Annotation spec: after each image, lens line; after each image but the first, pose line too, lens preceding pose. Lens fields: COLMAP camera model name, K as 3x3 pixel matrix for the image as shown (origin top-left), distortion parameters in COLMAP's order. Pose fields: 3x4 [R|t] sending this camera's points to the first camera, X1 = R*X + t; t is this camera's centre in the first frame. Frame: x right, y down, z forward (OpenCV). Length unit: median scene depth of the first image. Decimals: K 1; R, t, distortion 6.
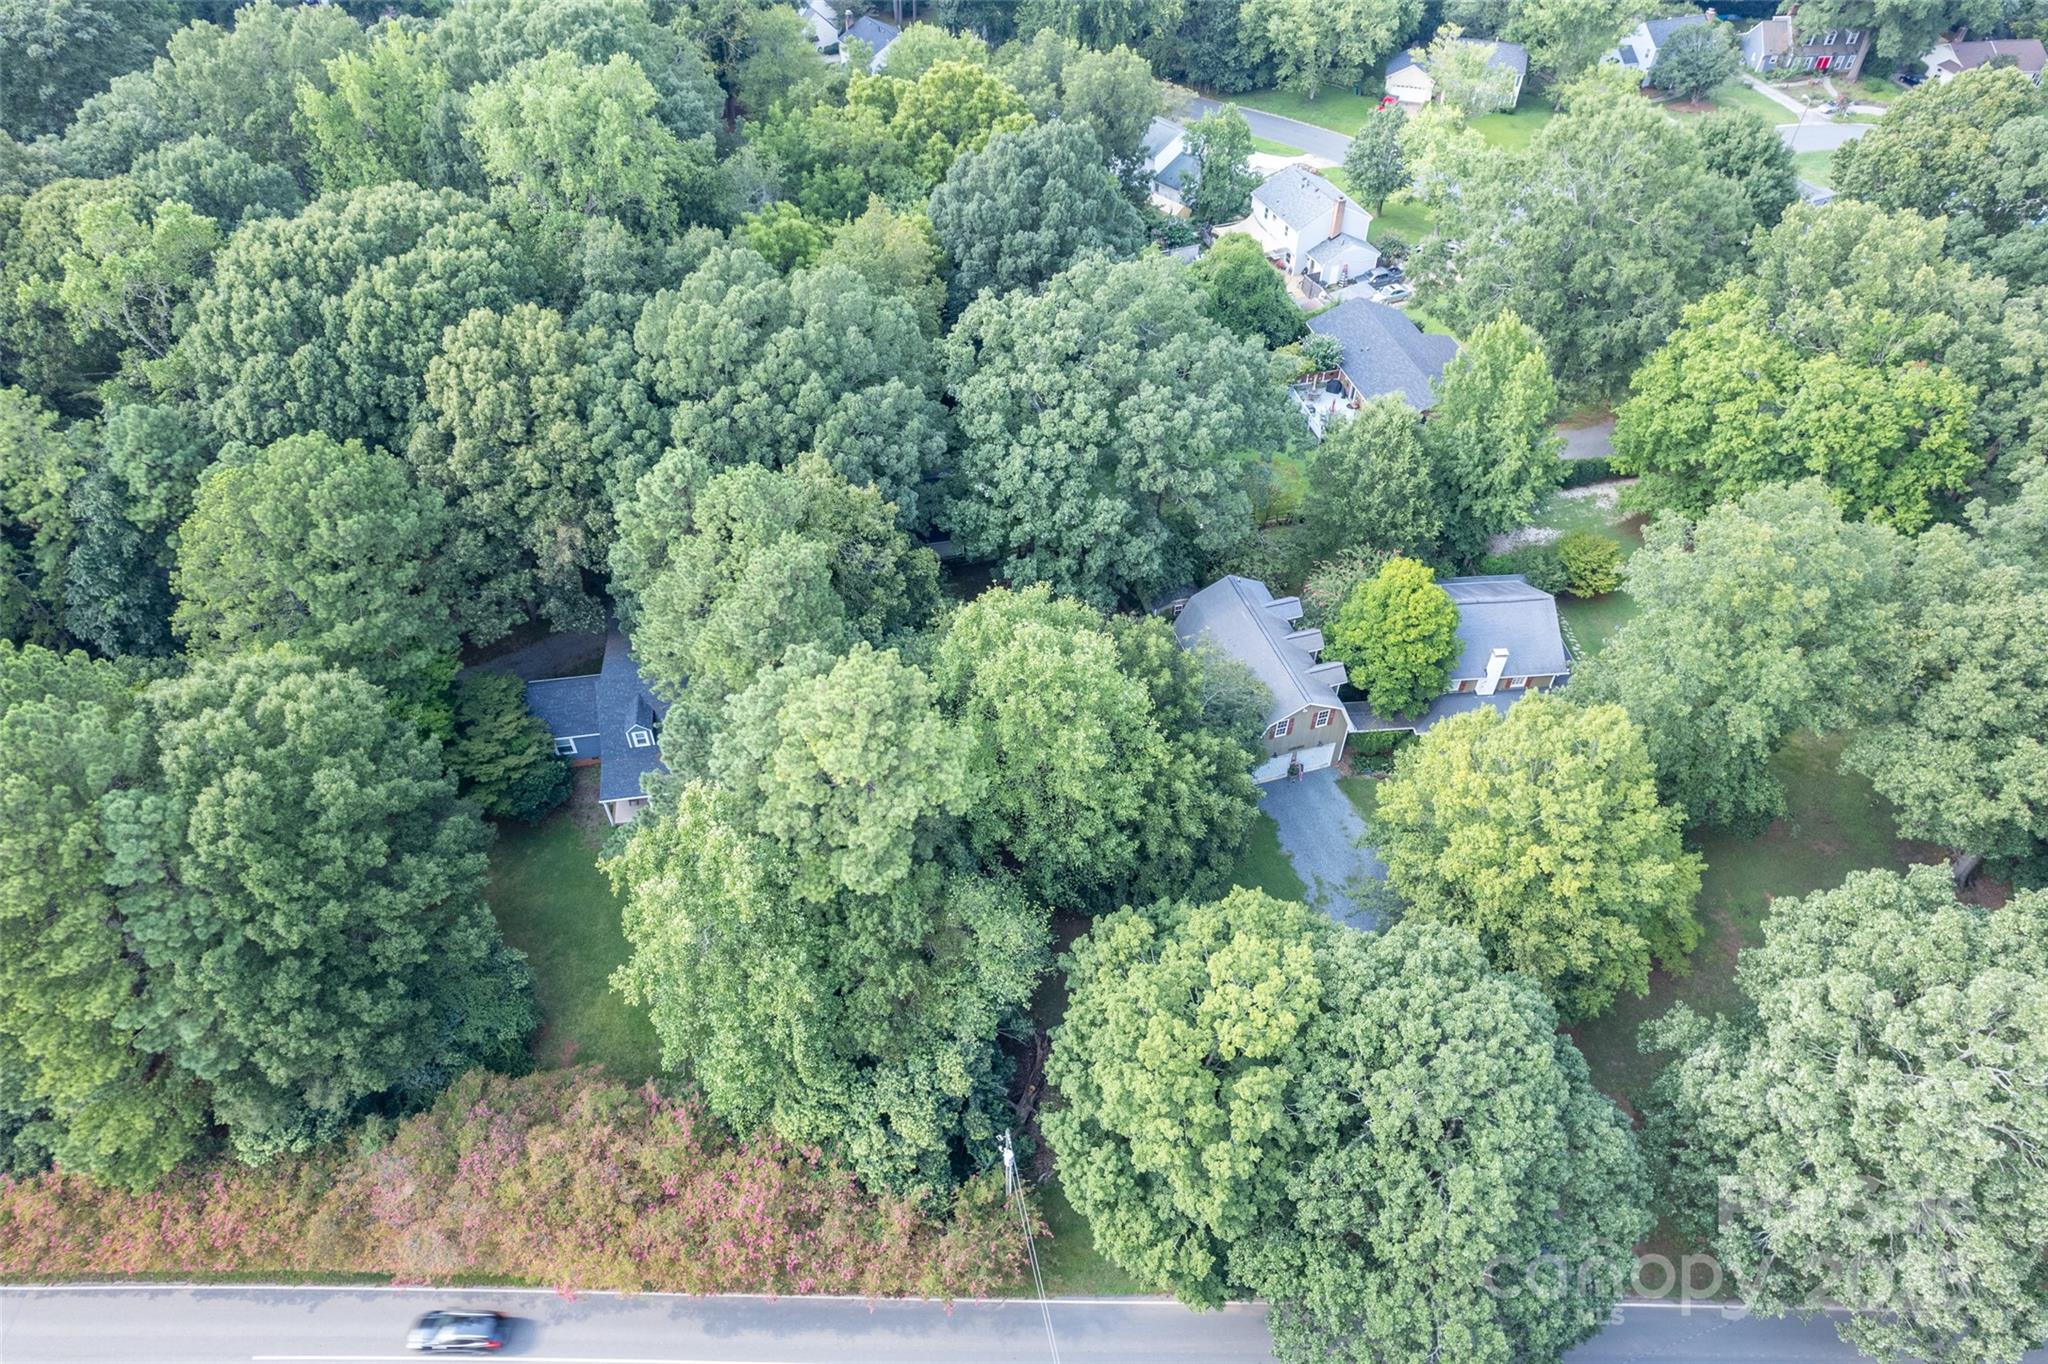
lens RADIAL K [[1334.8, 0, 1016.3], [0, 1334.8, 684.3], [0, 0, 1]] dist [-0.025818, 0.030062]
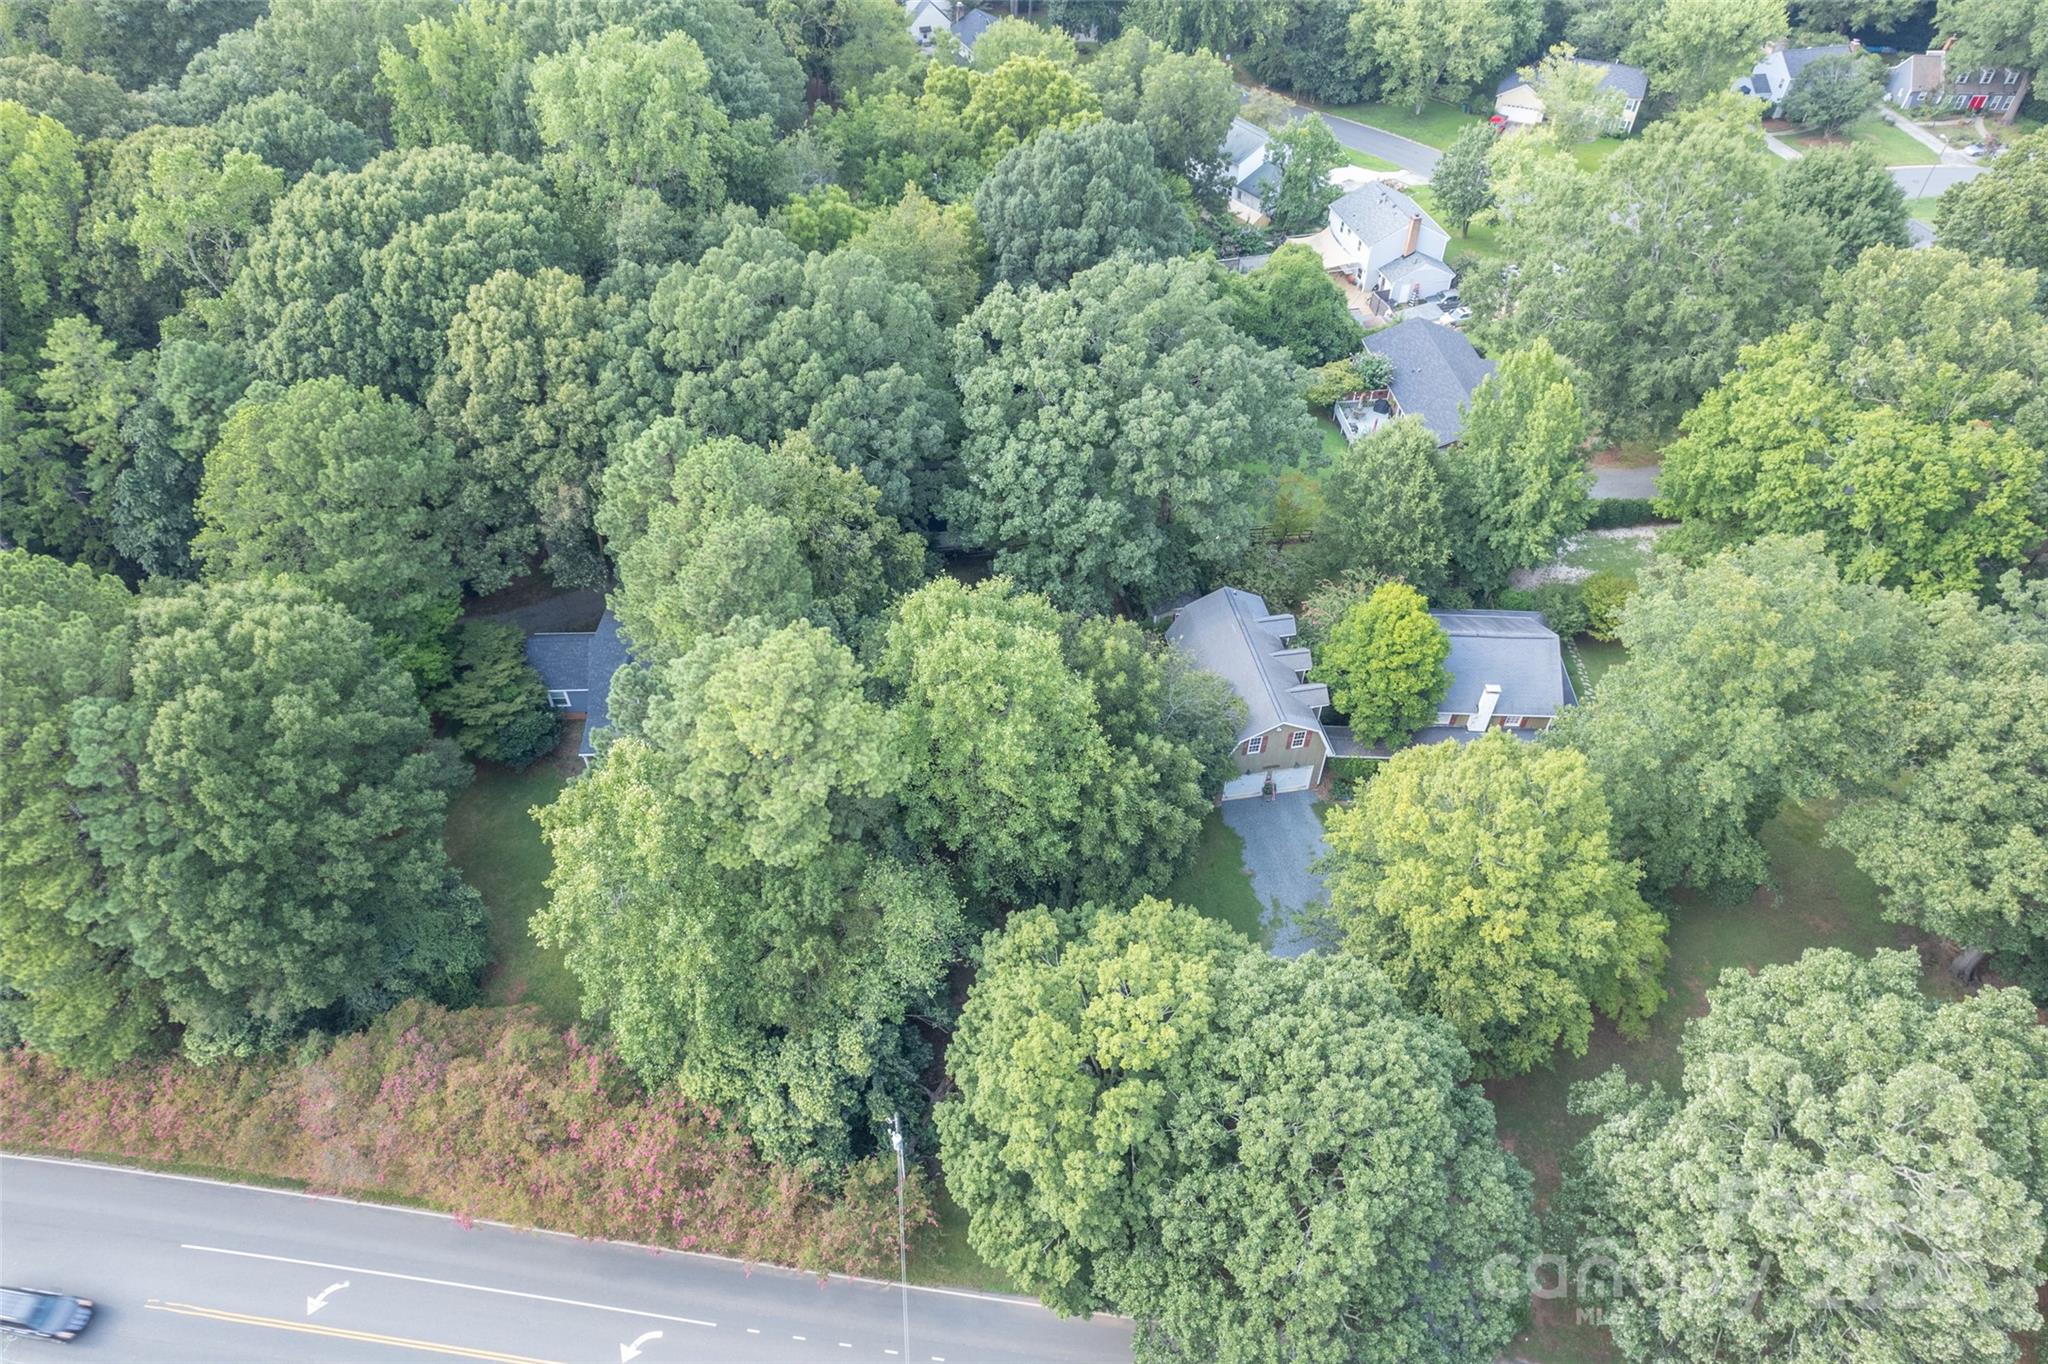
lens RADIAL K [[1334.8, 0, 1019.1], [0, 1334.8, 685.0], [0, 0, 1]] dist [-0.025818, 0.030062]
pose [[0.992125, 0.089028, -0.088105, 0.121786], [-0.089014, 0.996022, 0.004094, -0.000045], [0.088119, 0.003781, 0.996103, 0.005000]]
